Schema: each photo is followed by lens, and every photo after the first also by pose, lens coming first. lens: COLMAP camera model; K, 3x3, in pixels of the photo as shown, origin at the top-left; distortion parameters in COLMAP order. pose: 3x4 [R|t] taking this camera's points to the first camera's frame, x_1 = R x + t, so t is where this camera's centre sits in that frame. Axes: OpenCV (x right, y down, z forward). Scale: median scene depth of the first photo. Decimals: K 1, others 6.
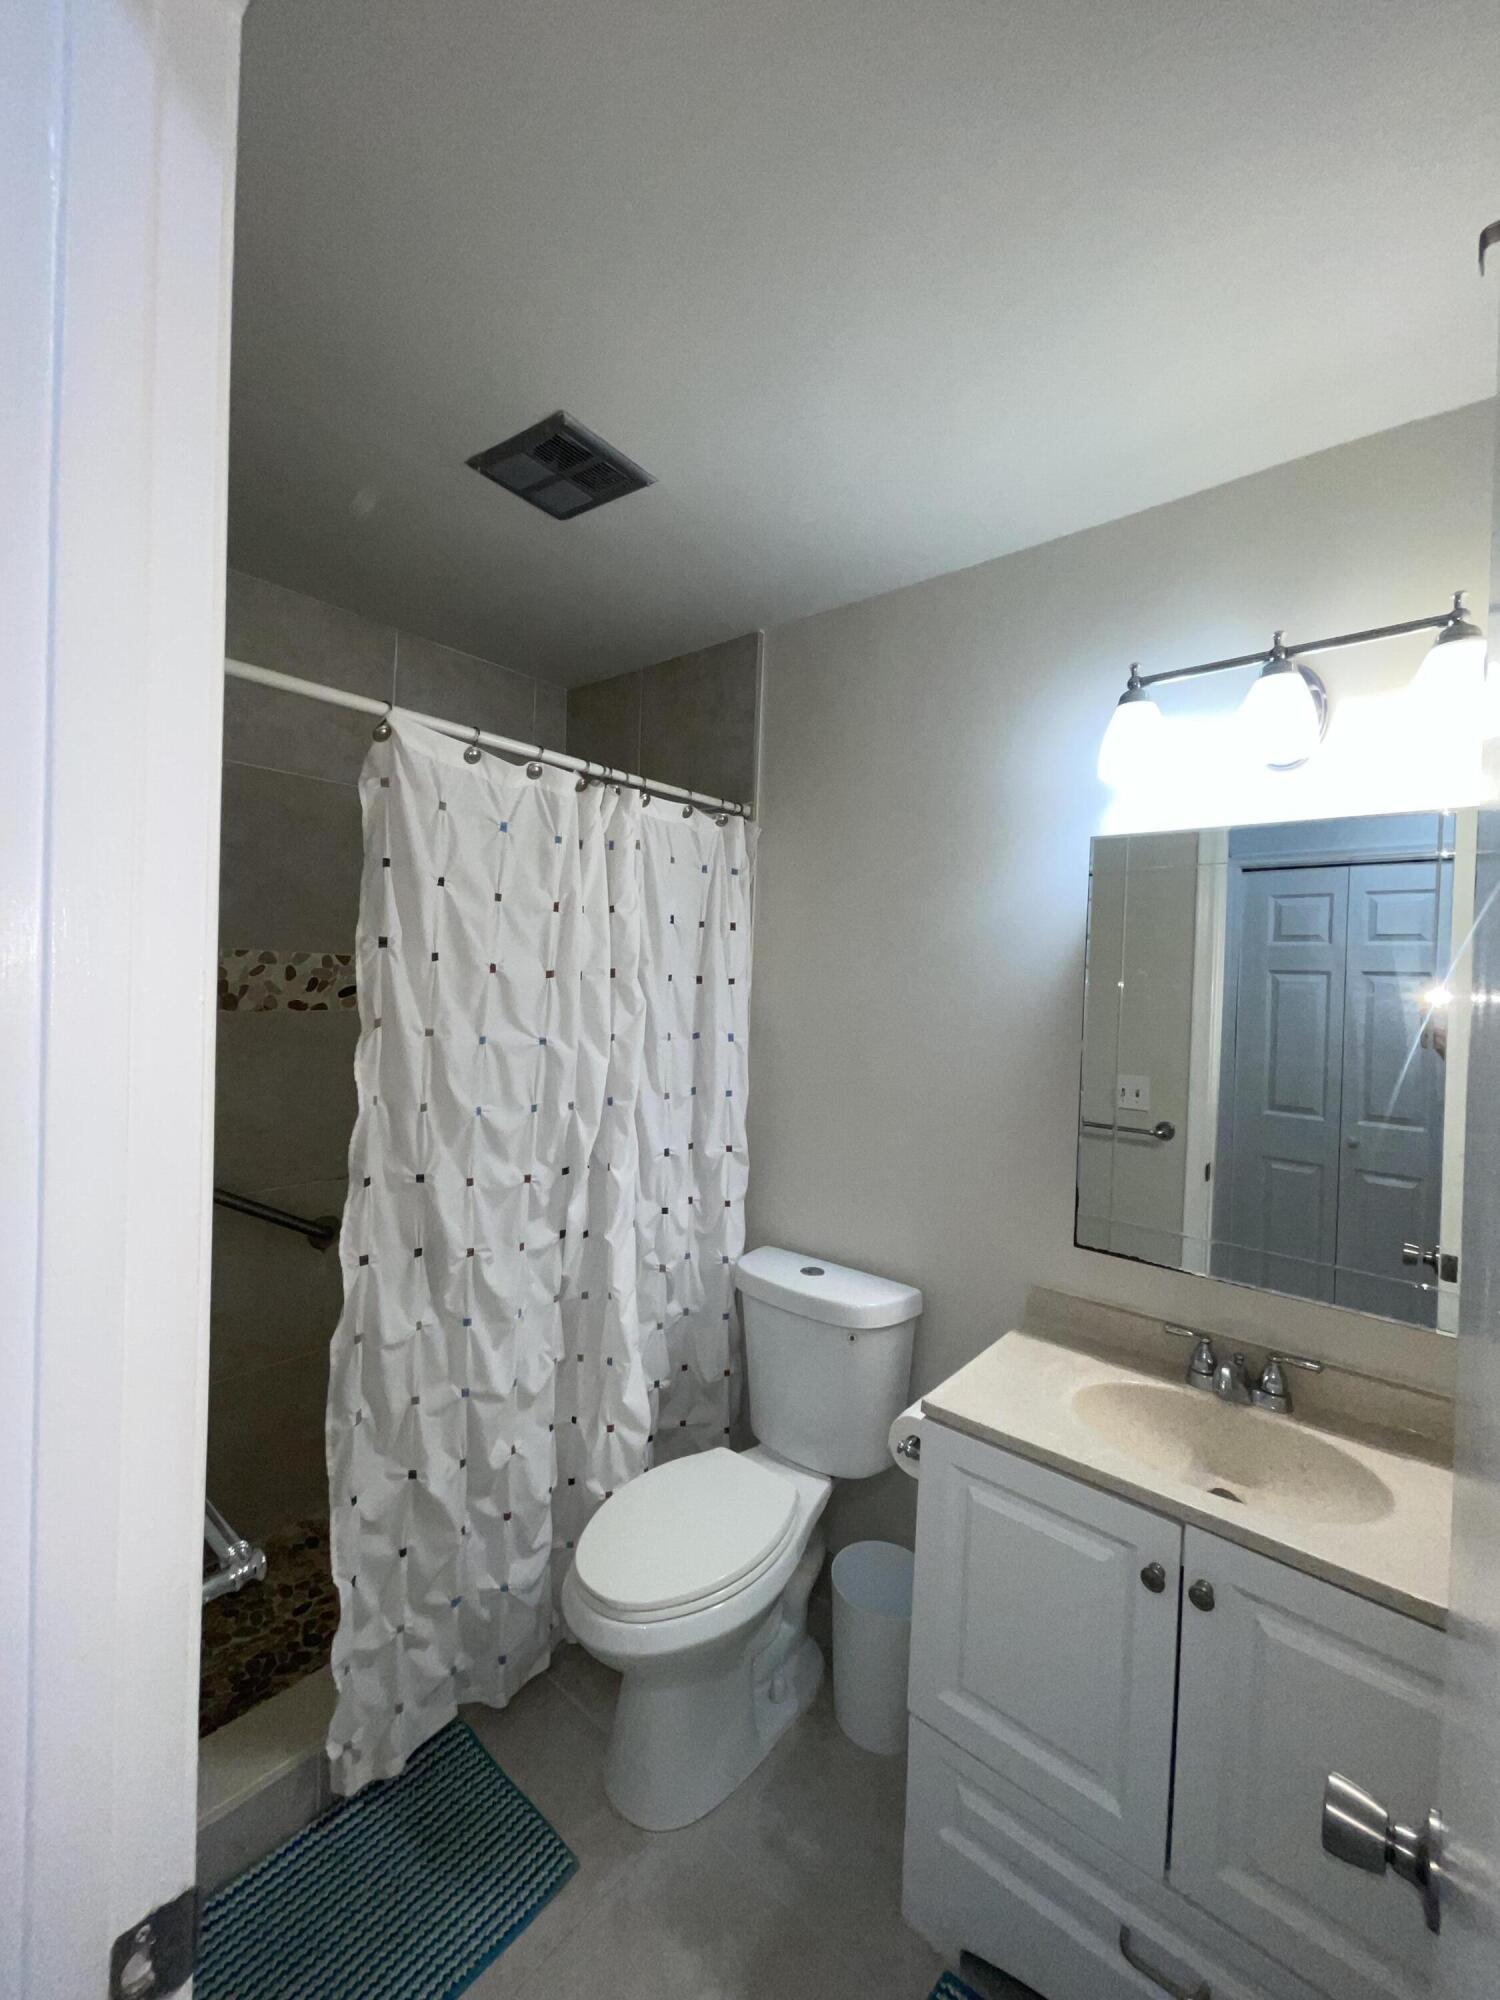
lens RADIAL K [[802.7, 0, 744.0], [0, 802.7, 985.7], [0, 0, 1]] dist [0.001303, -0.000447]
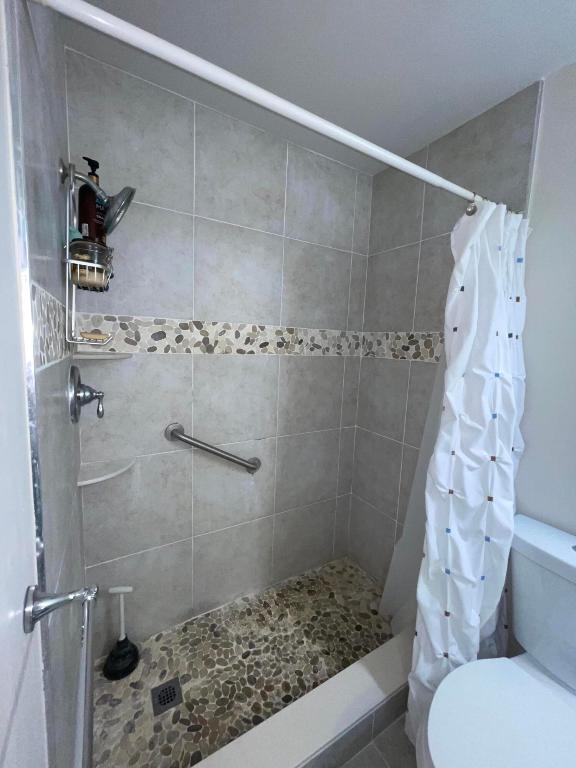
lens RADIAL K [[308.3, 0, 285.7], [0, 308.3, 378.5], [0, 0, 1]] dist [0.001303, -0.000447]
pose [[0.943032, 0.035641, -0.330788, -0.211841], [-0.005675, 0.995824, 0.091117, 0.020875], [0.332654, -0.084049, 0.939296, 0.343601]]
